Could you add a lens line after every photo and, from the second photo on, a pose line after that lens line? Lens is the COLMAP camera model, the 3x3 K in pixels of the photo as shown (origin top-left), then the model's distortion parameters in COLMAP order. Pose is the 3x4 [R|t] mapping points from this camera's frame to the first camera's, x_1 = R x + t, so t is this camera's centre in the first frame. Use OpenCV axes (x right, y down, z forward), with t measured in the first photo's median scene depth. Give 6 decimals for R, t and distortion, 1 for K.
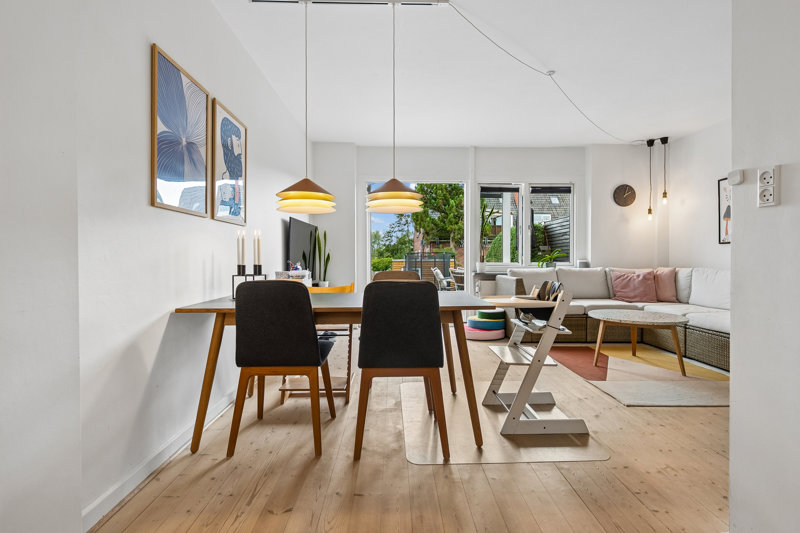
lens RADIAL K [[394.3, 0, 400.4], [0, 394.3, 261.2], [0, 0, 1]] dist [-0.002700, -0.000713]
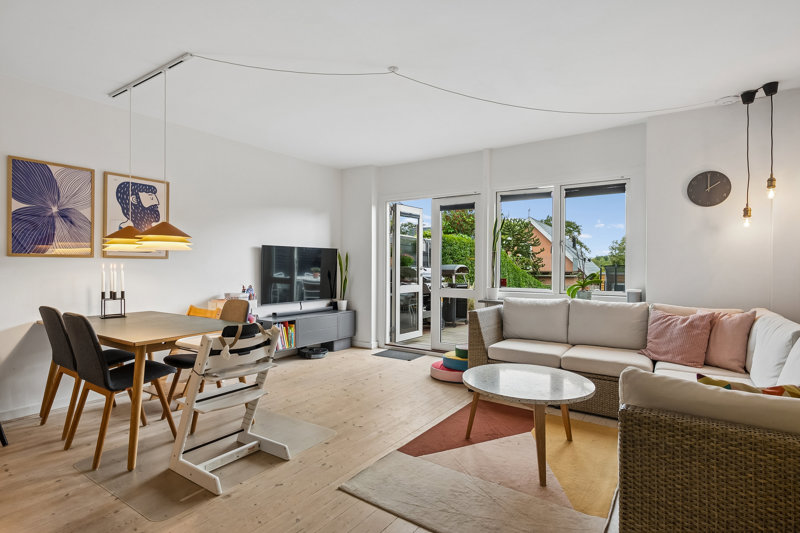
lens RADIAL K [[411.8, 0, 401.4], [0, 411.8, 266.0], [0, 0, 1]] dist [-0.003329, 0.001708]
pose [[0.816432, 0.005281, -0.577418, 0.574592], [-0.009899, 0.999939, -0.004851, -0.038141], [0.577357, 0.009676, 0.816434, 0.196266]]
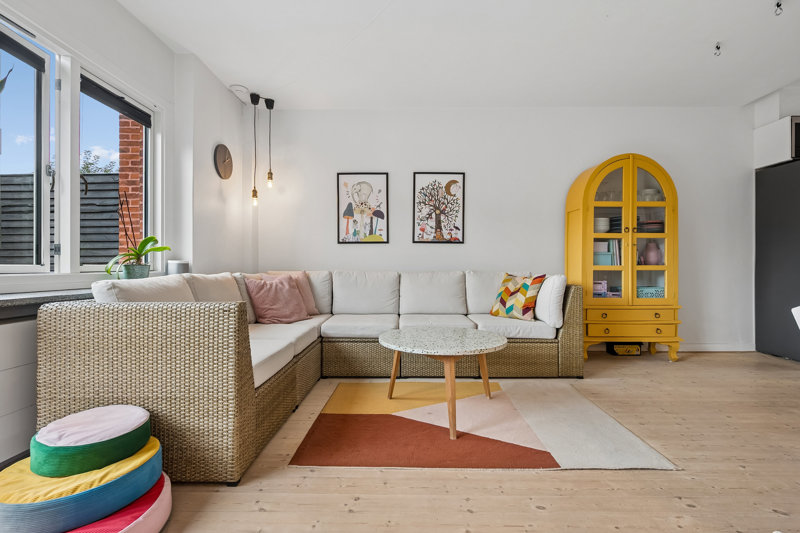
lens RADIAL K [[367.6, 0, 400.9], [0, 367.6, 268.2], [0, 0, 1]] dist [0.000013, -0.000567]
pose [[0.027015, -0.003804, 0.999628, -0.031333], [0.006881, 0.999970, 0.003620, 0.009288], [-0.999611, 0.006781, 0.027040, 0.725961]]
